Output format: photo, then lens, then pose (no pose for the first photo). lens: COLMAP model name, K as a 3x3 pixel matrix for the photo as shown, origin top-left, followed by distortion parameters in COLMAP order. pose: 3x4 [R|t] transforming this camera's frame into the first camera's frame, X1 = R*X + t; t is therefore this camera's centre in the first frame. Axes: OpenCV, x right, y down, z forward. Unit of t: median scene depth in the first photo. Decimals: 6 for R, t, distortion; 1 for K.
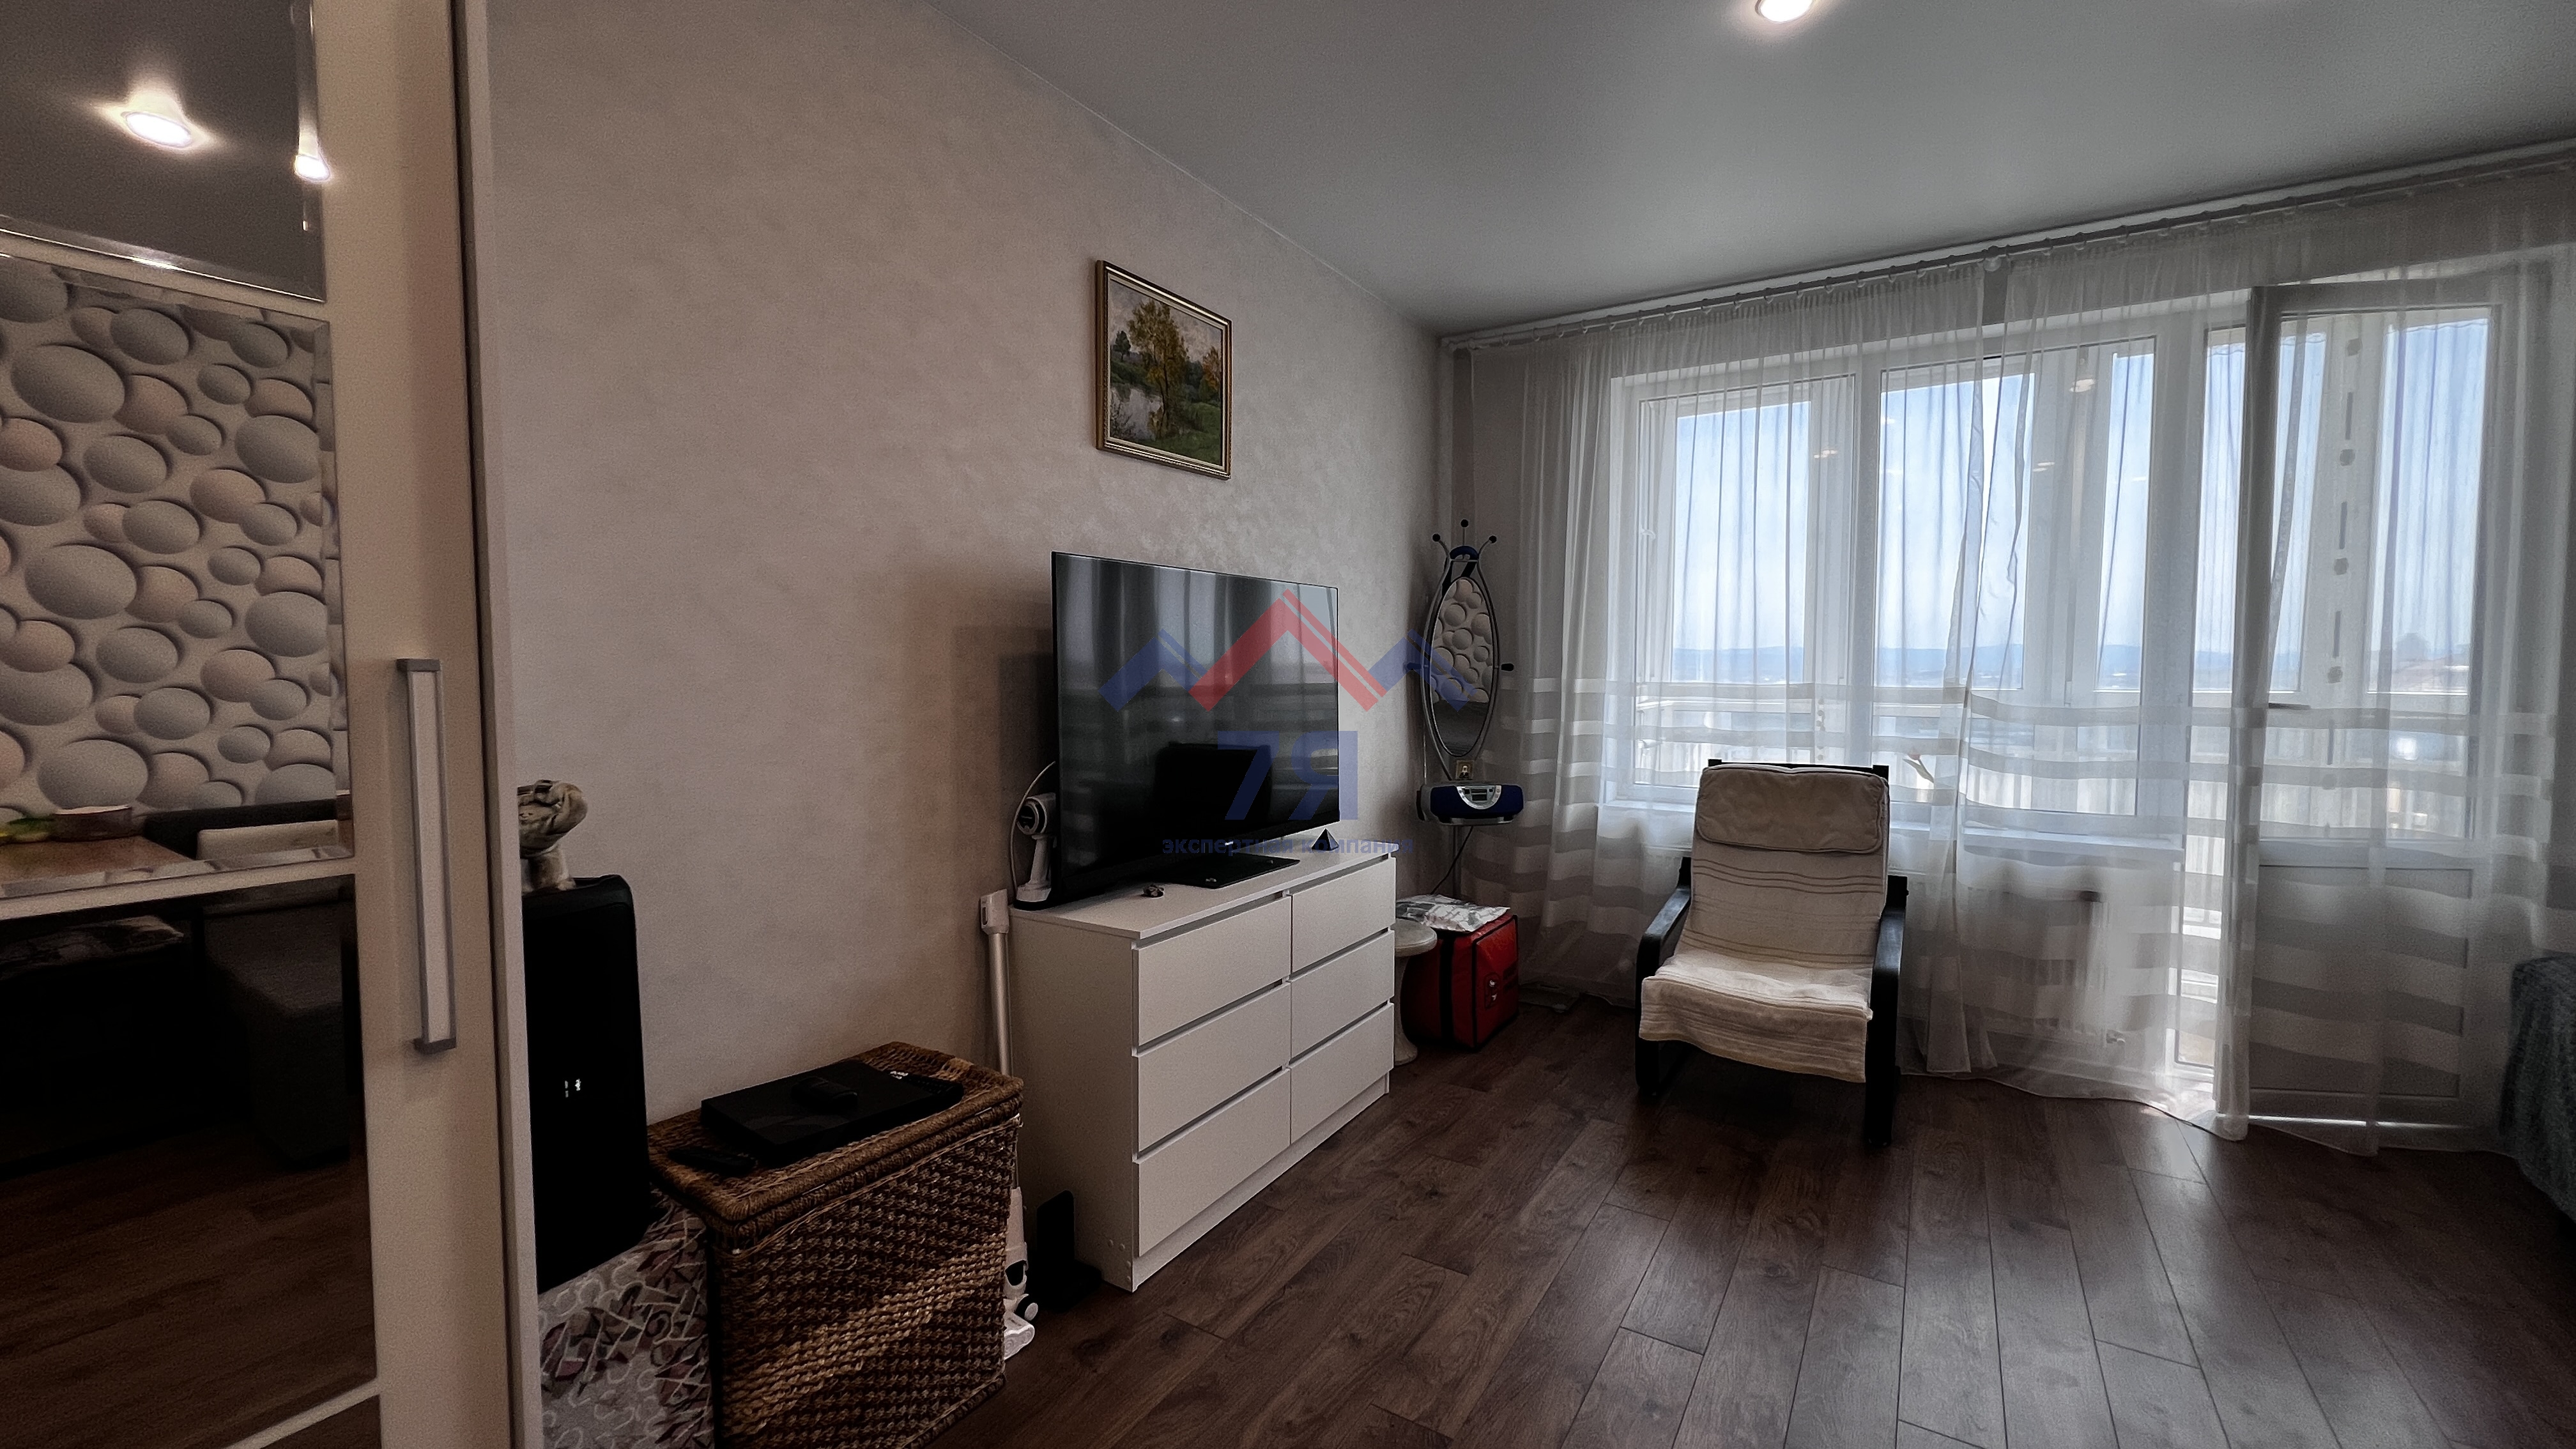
lens RADIAL K [[1035.8, 0, 1285.0], [0, 1035.8, 717.3], [0, 0, 1]] dist [-0.003241, 0.001091]
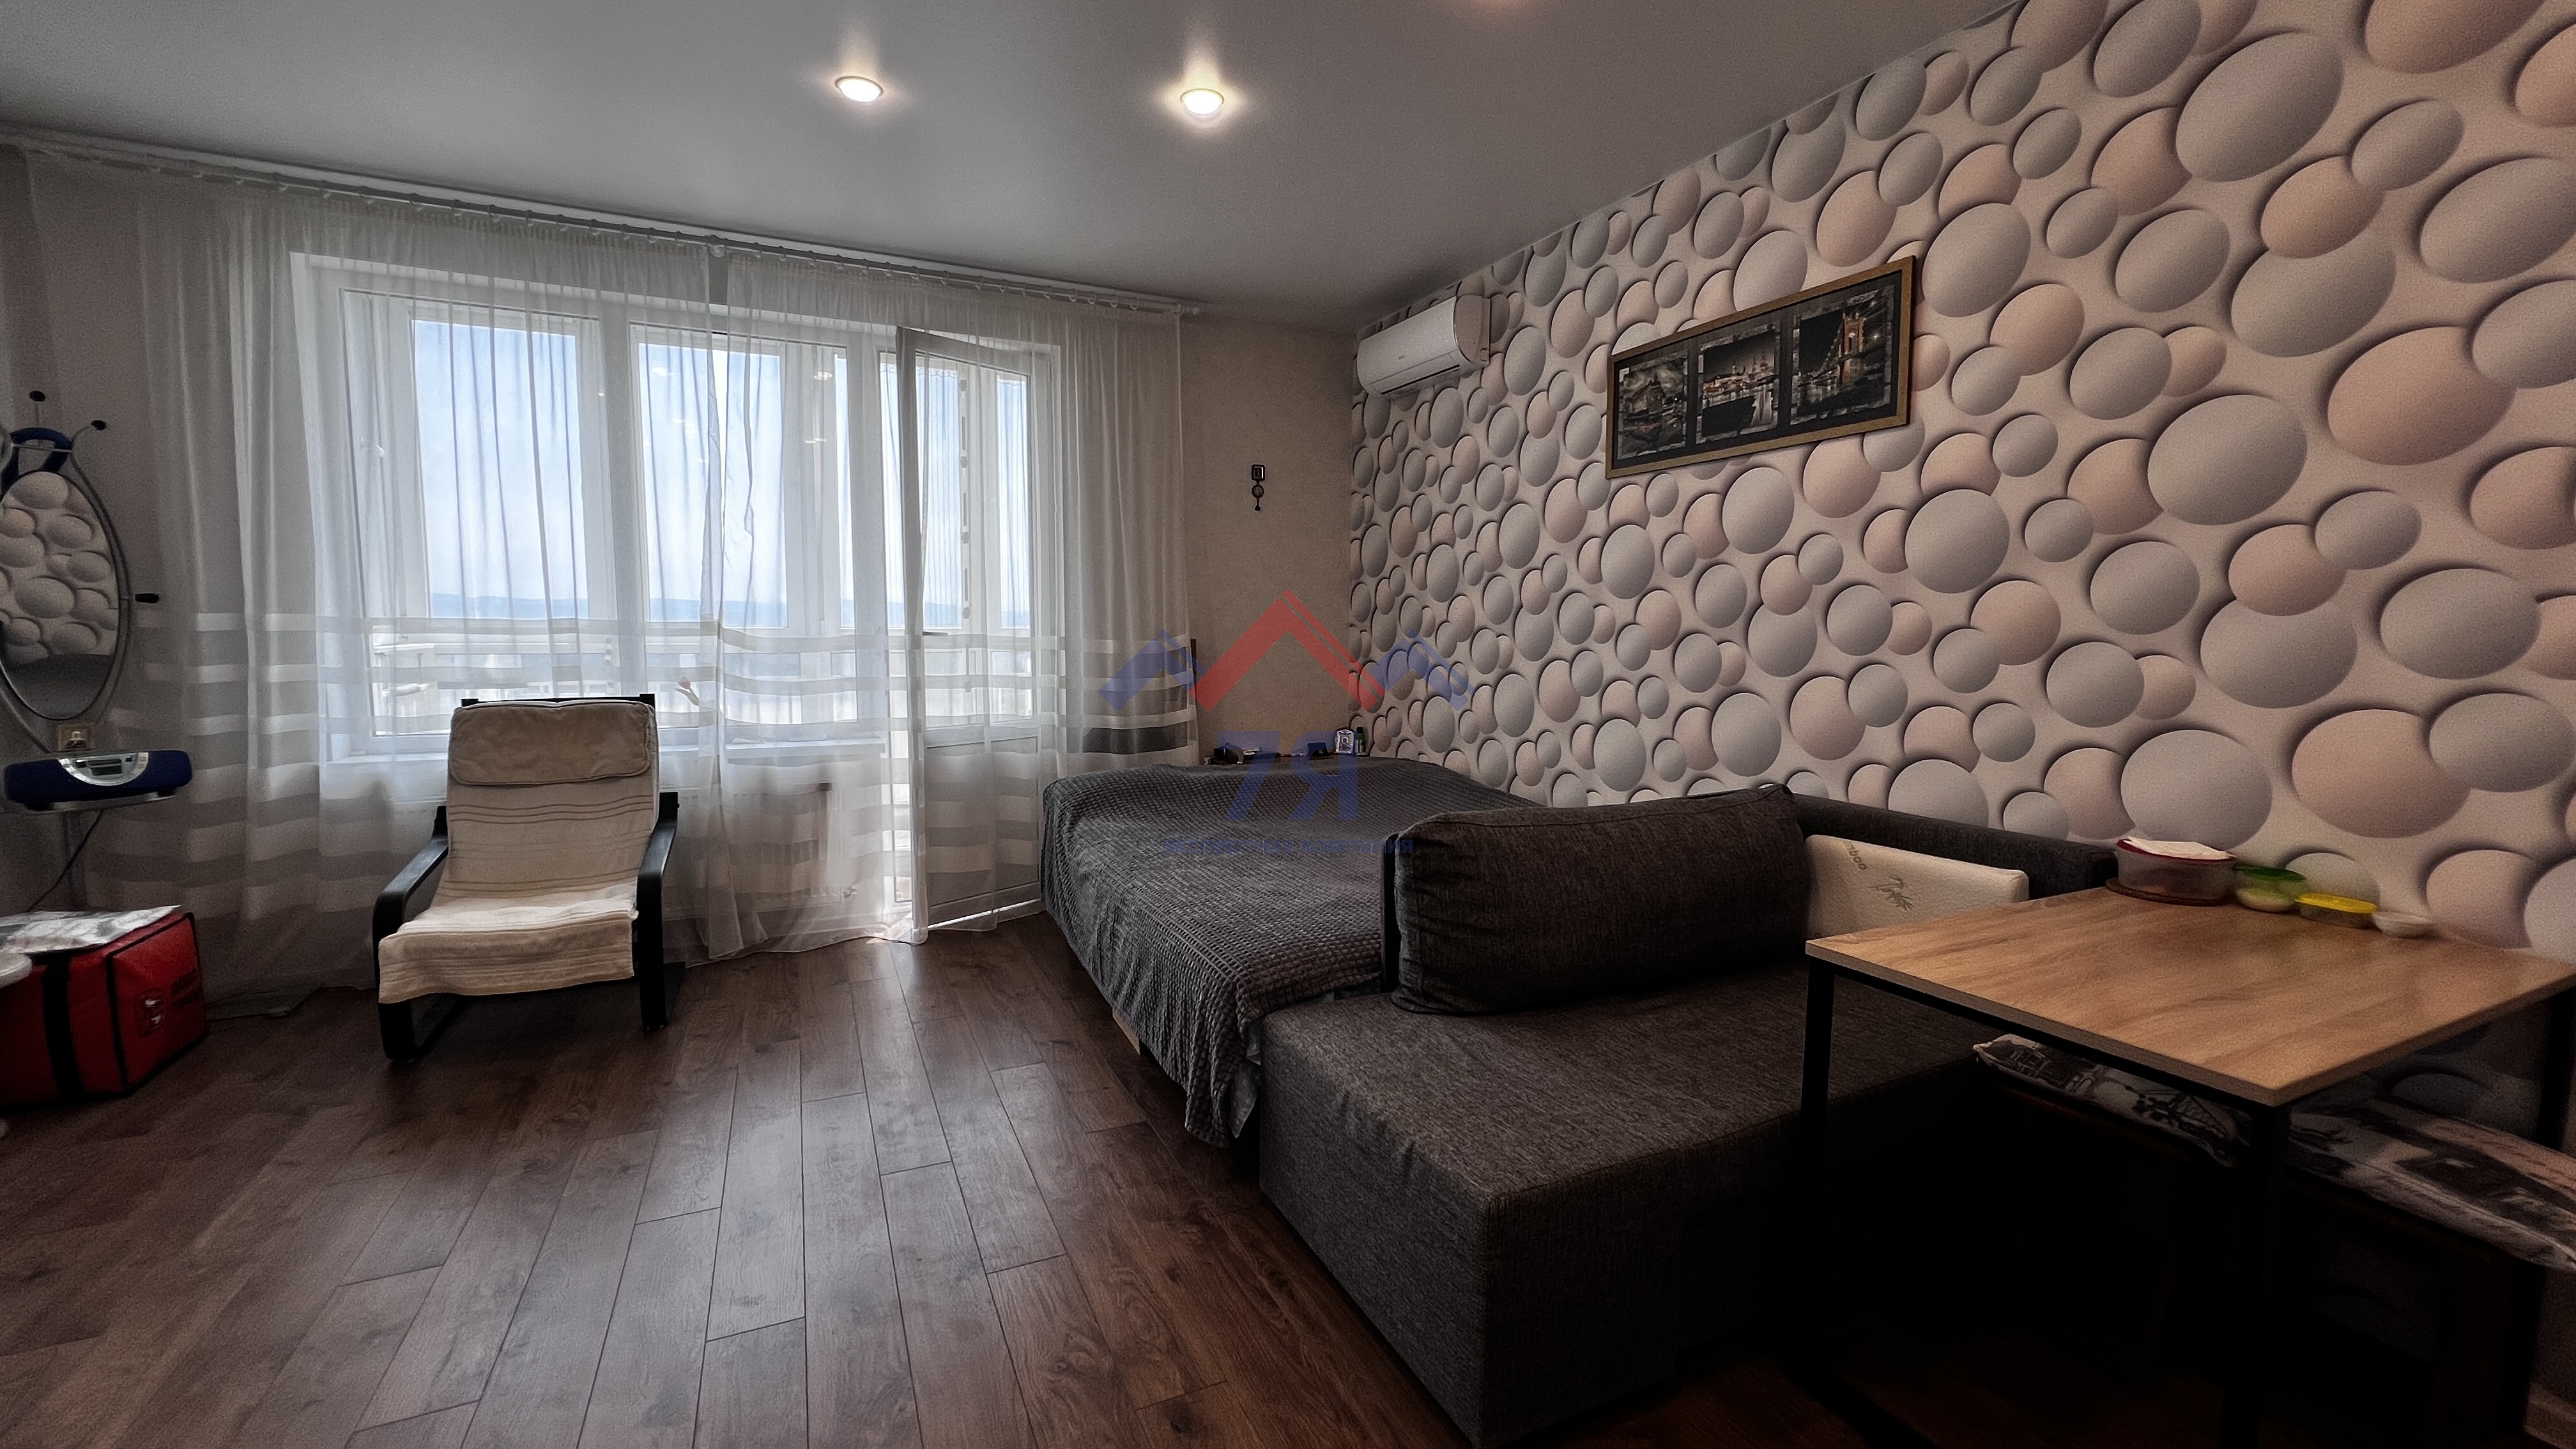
lens RADIAL K [[1035.8, 0, 1282.9], [0, 1035.8, 717.9], [0, 0, 1]] dist [-0.003241, 0.001091]
pose [[0.534762, -0.074130, 0.841745, 0.020910], [0.037172, 0.997244, 0.064209, 0.031153], [-0.844185, -0.003047, 0.536043, -0.164262]]
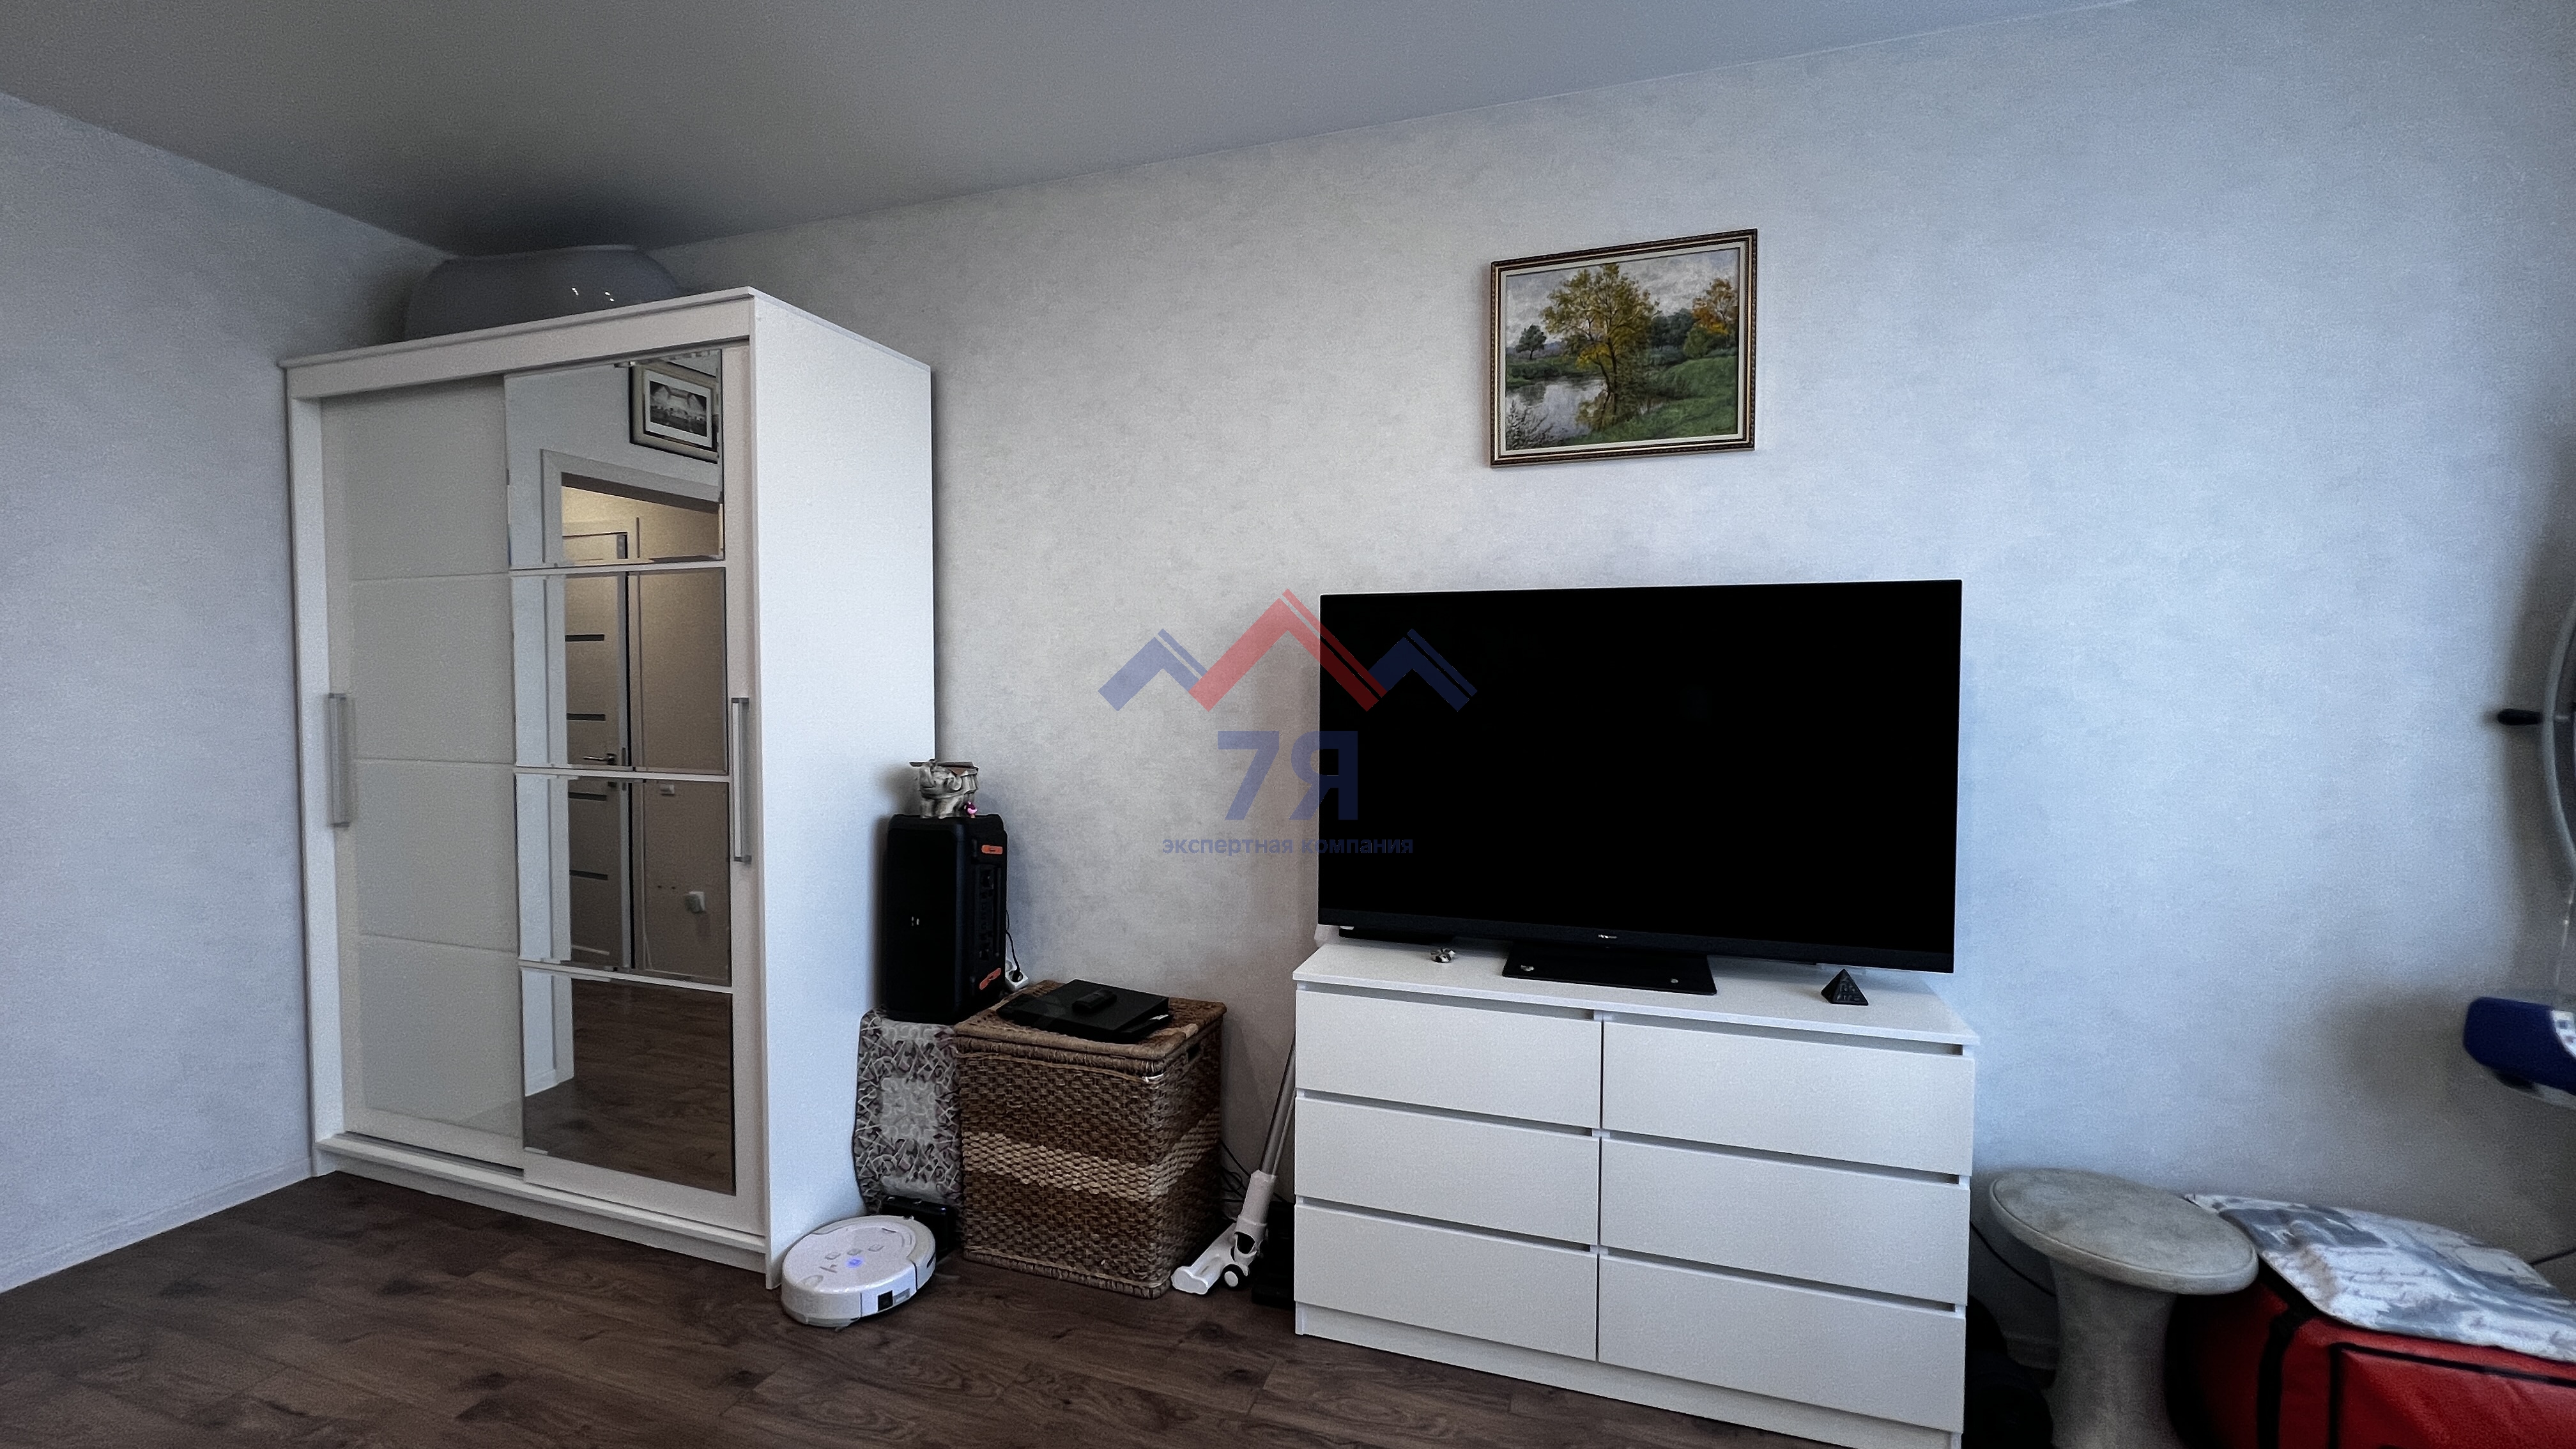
lens RADIAL K [[1035.8, 0, 1285.8], [0, 1035.8, 718.6], [0, 0, 1]] dist [-0.003241, 0.001091]
pose [[0.241019, 0.034411, -0.969910, 0.602012], [-0.054223, 0.998288, 0.021943, -0.042498], [0.969004, 0.047302, 0.242473, 0.546041]]
